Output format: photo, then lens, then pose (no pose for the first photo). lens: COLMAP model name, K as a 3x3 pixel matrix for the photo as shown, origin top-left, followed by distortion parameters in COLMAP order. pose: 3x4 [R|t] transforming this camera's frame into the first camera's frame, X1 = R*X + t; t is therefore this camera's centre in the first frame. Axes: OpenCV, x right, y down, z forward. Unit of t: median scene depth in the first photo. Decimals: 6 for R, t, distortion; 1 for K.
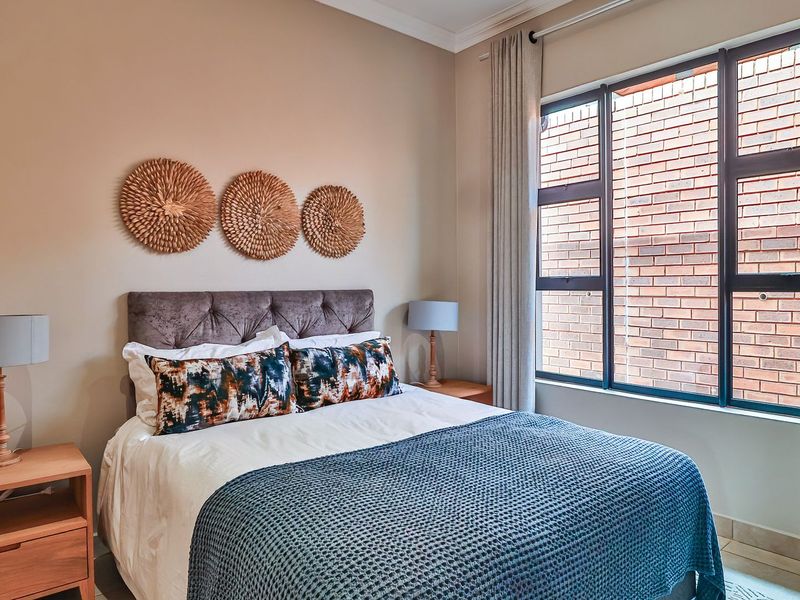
lens RADIAL K [[557.2, 0, 402.2], [0, 557.2, 298.9], [0, 0, 1]] dist [0.030084, -0.028866]
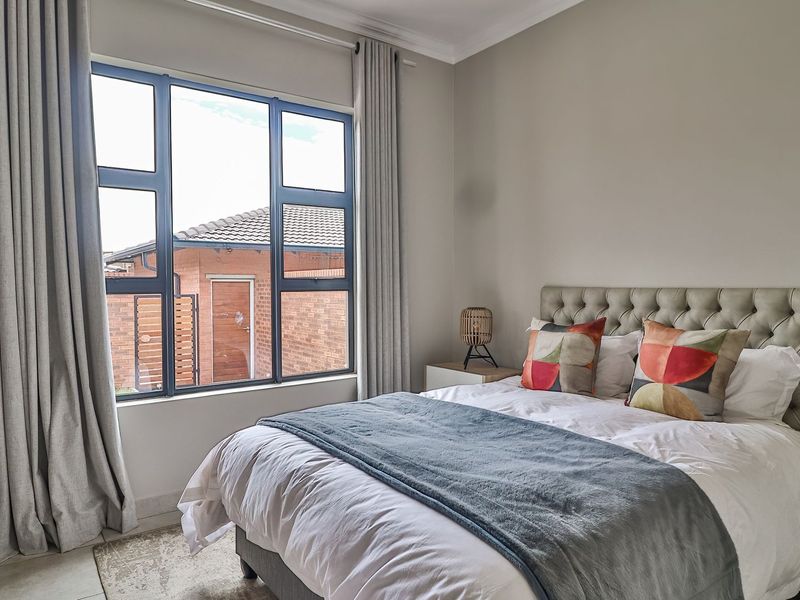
lens RADIAL K [[557.2, 0, 402.2], [0, 557.2, 298.9], [0, 0, 1]] dist [0.030084, -0.028866]
pose [[0.078737, -0.016950, 0.996751, -0.540342], [0.021263, 0.999657, 0.015320, -0.010818], [-0.996669, 0.019988, 0.079071, 0.535064]]
